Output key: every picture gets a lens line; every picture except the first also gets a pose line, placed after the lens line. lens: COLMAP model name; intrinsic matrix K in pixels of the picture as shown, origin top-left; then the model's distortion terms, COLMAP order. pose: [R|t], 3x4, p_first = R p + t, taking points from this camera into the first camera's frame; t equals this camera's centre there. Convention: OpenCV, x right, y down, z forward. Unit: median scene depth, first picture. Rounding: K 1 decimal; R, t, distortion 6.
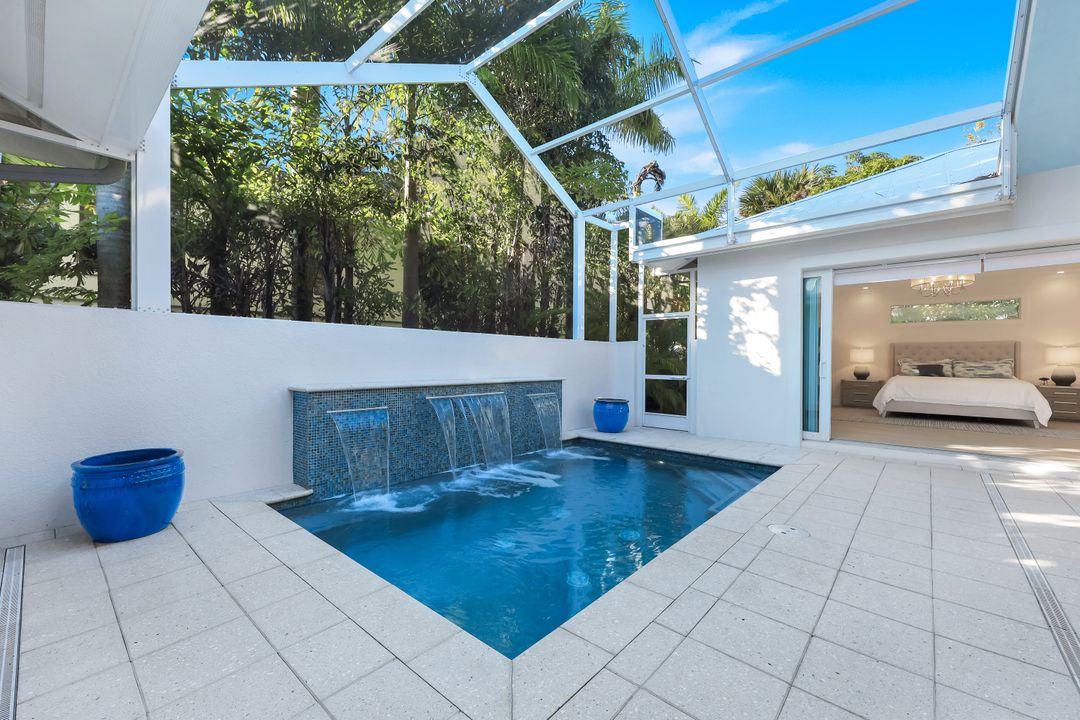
lens RADIAL K [[441.0, 0, 537.0], [0, 441.0, 366.4], [0, 0, 1]] dist [-0.002024, -0.000017]
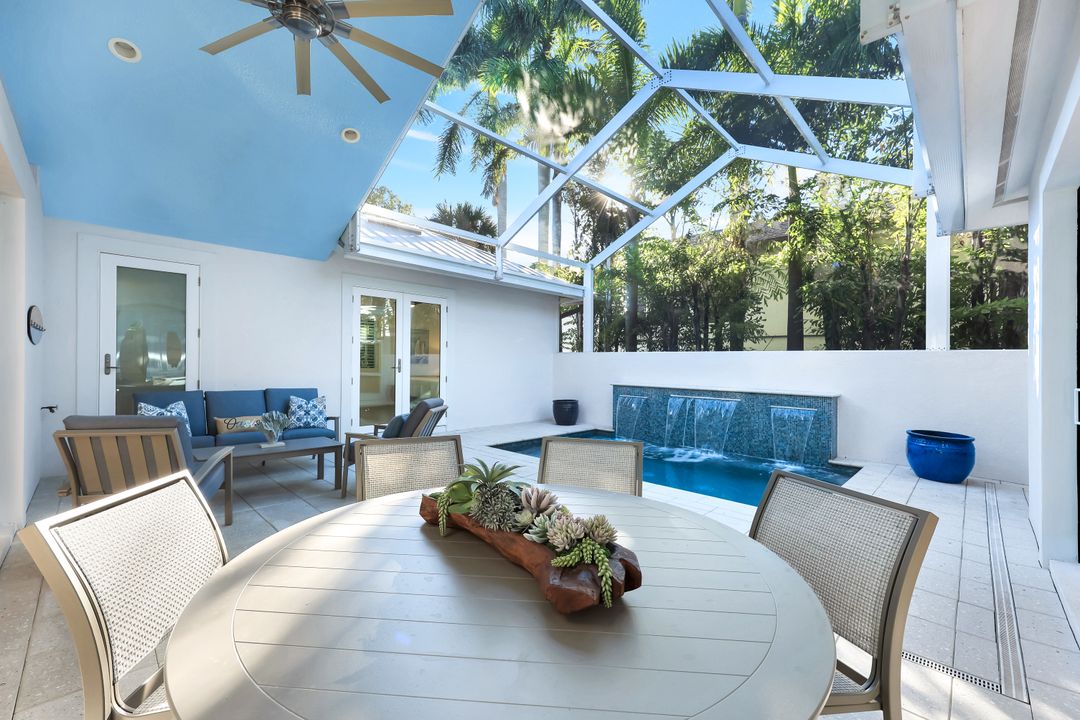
lens RADIAL K [[441.0, 0, 541.7], [0, 441.0, 357.0], [0, 0, 1]] dist [-0.002024, -0.000017]
pose [[-0.050341, -0.019690, -0.998538, 0.889675], [-0.028628, 0.999423, -0.018264, -0.016897], [0.998322, 0.027667, -0.050876, 0.392670]]
